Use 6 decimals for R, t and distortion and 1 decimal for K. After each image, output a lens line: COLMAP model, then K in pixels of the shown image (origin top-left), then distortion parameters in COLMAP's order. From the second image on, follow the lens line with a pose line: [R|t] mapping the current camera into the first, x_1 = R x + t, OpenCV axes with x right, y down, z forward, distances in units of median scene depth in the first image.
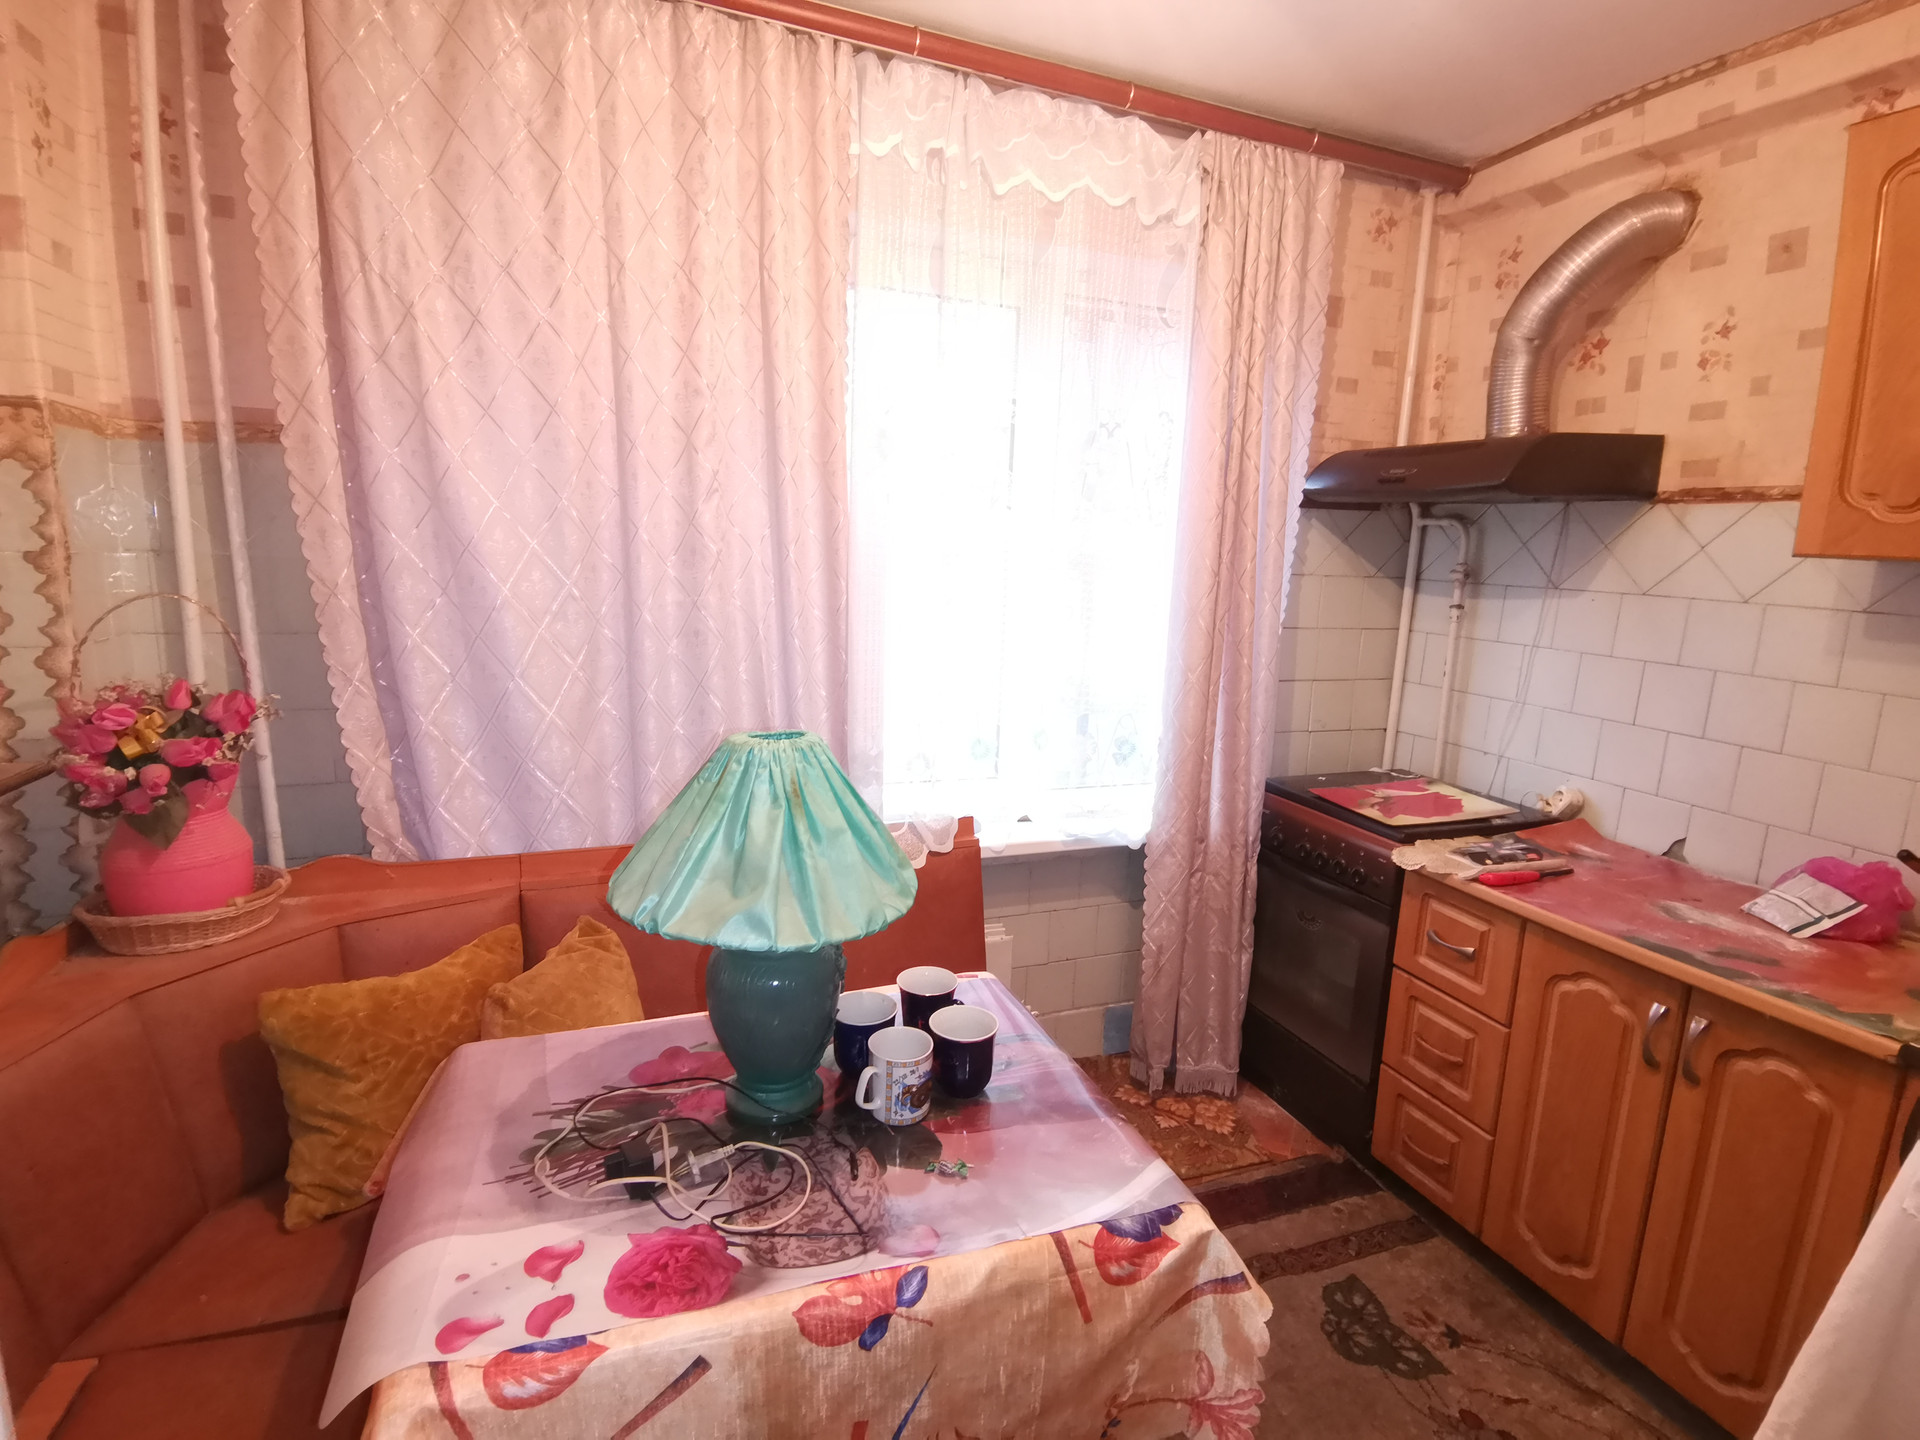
lens RADIAL K [[937.4, 0, 955.4], [0, 937.4, 729.2], [0, 0, 1]] dist [0.029987, -0.033280]
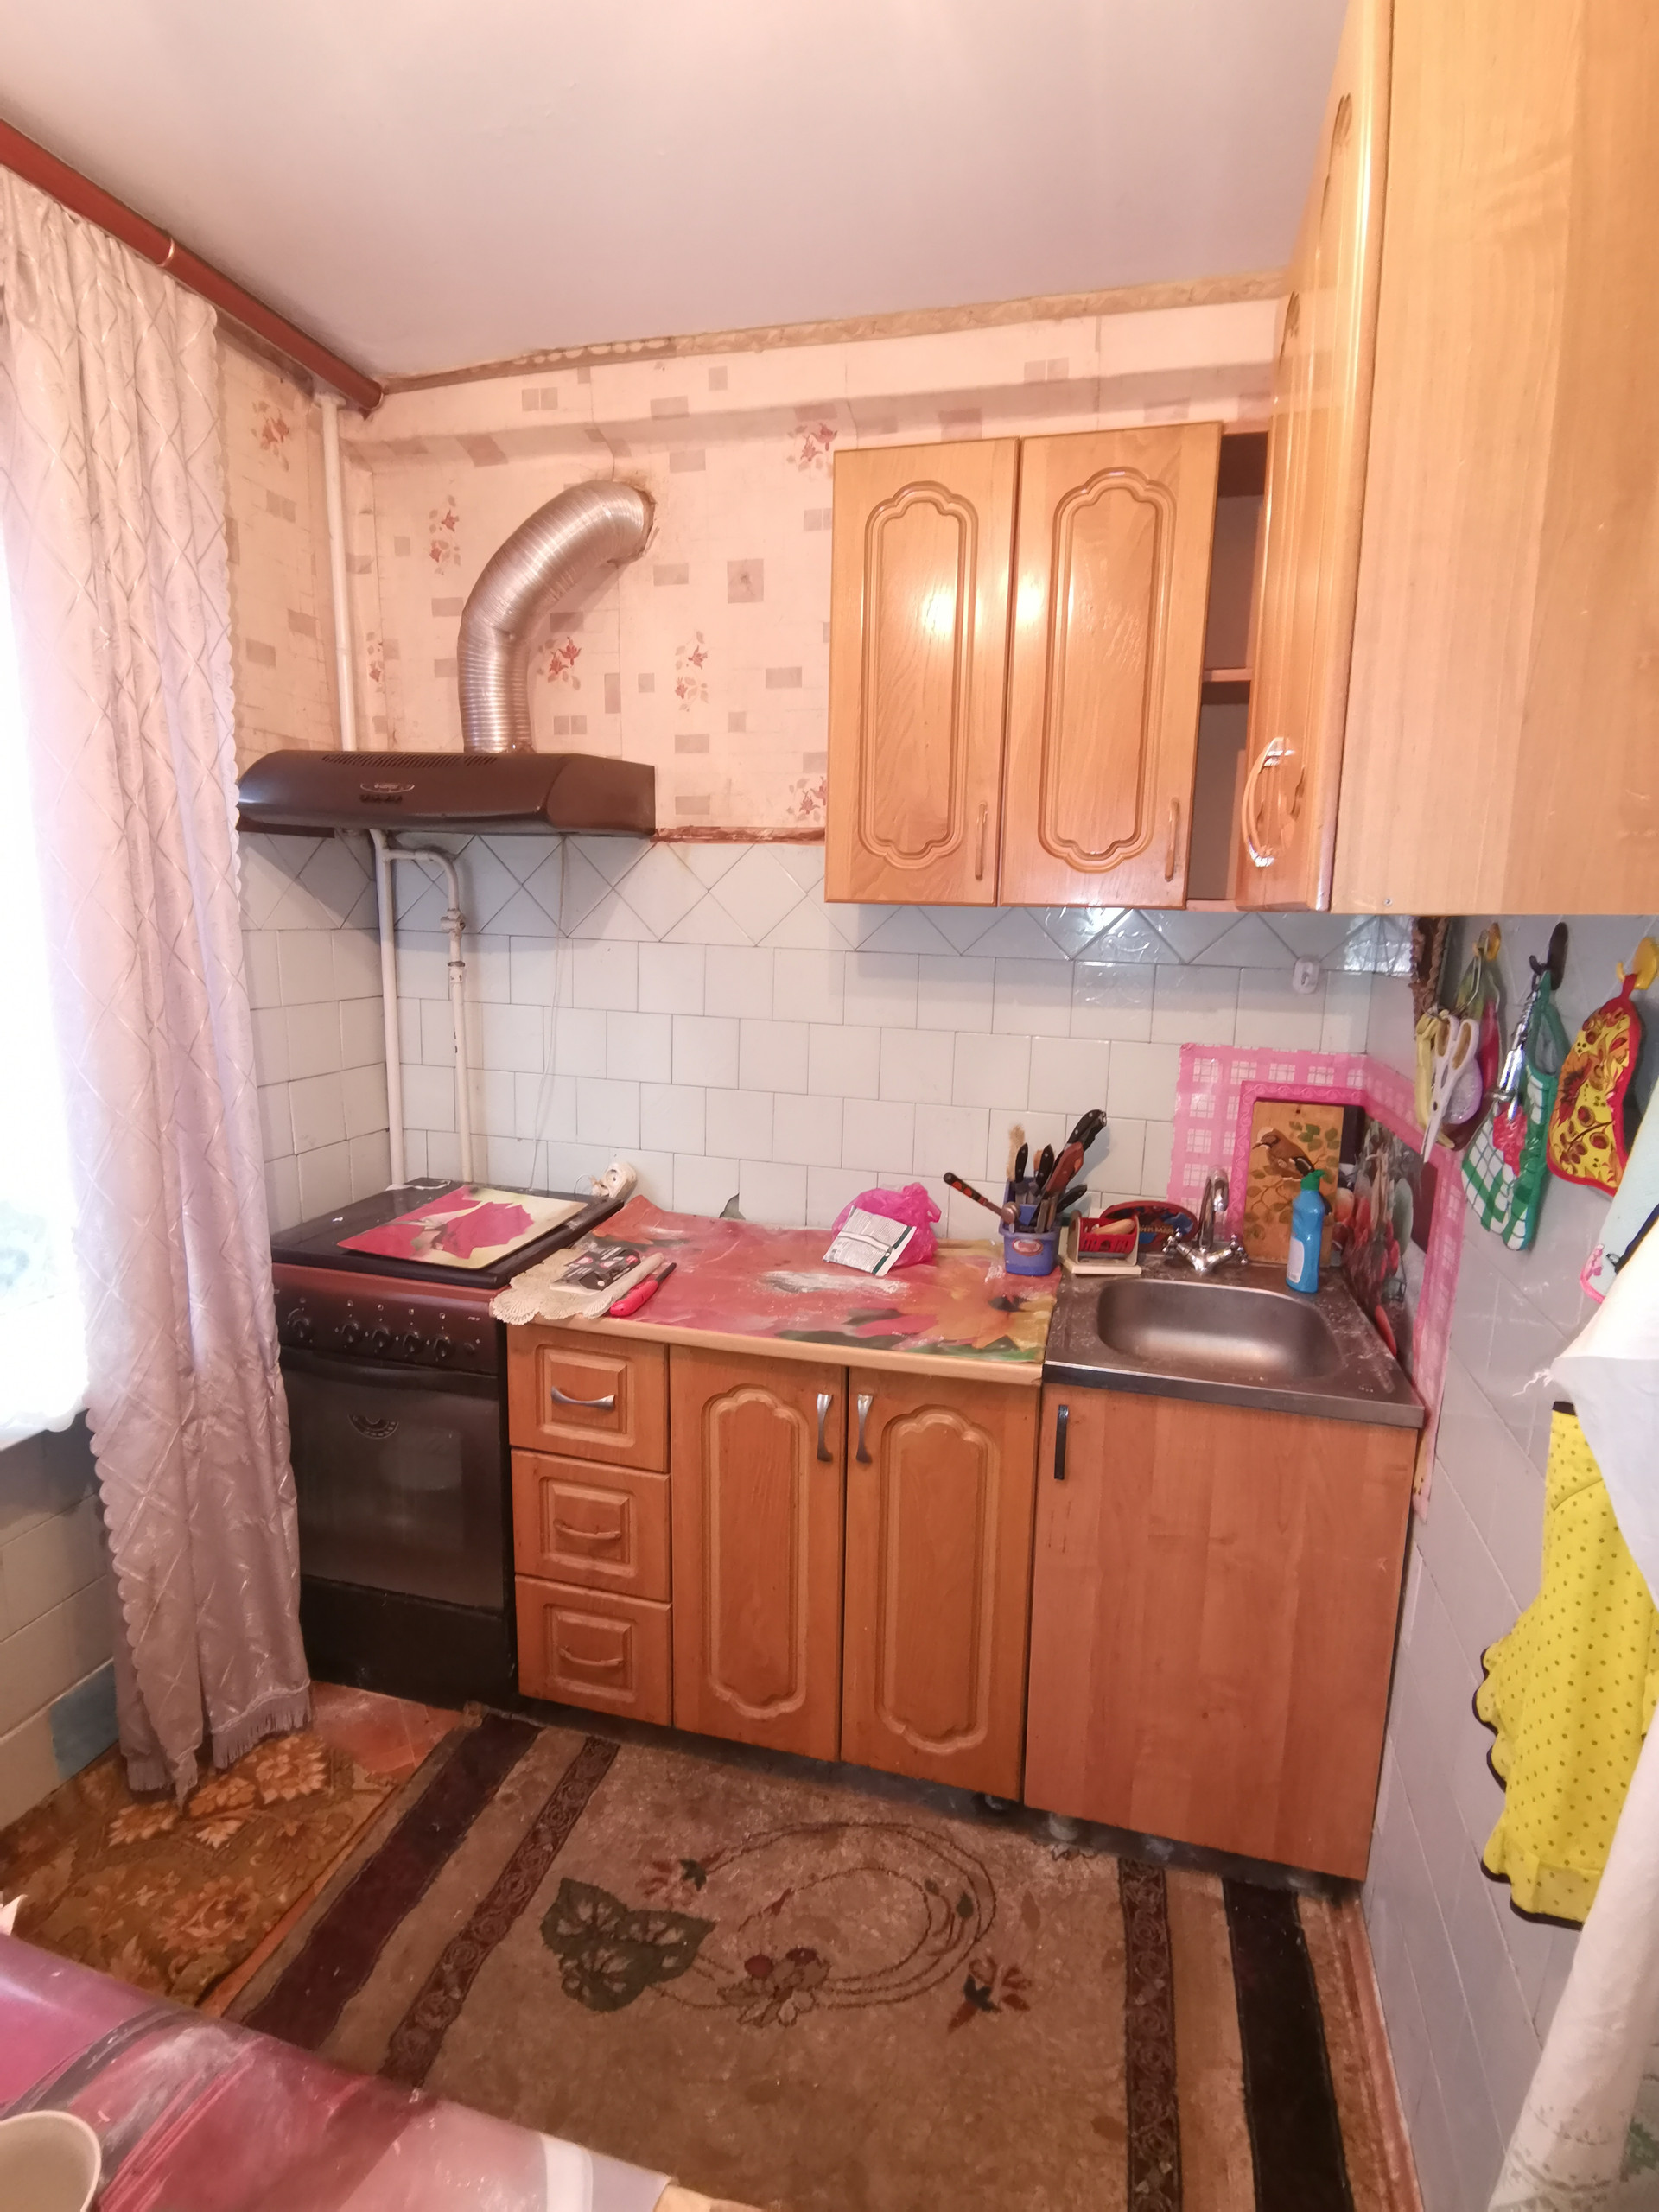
lens RADIAL K [[1075.7, 0, 826.6], [0, 1075.7, 1099.0], [0, 0, 1]] dist [0.016438, -0.019157]
pose [[0.579355, -0.163867, 0.798433, -0.032297], [0.149725, 0.984309, 0.093372, -0.066127], [-0.801205, 0.065450, 0.594799, 0.259864]]
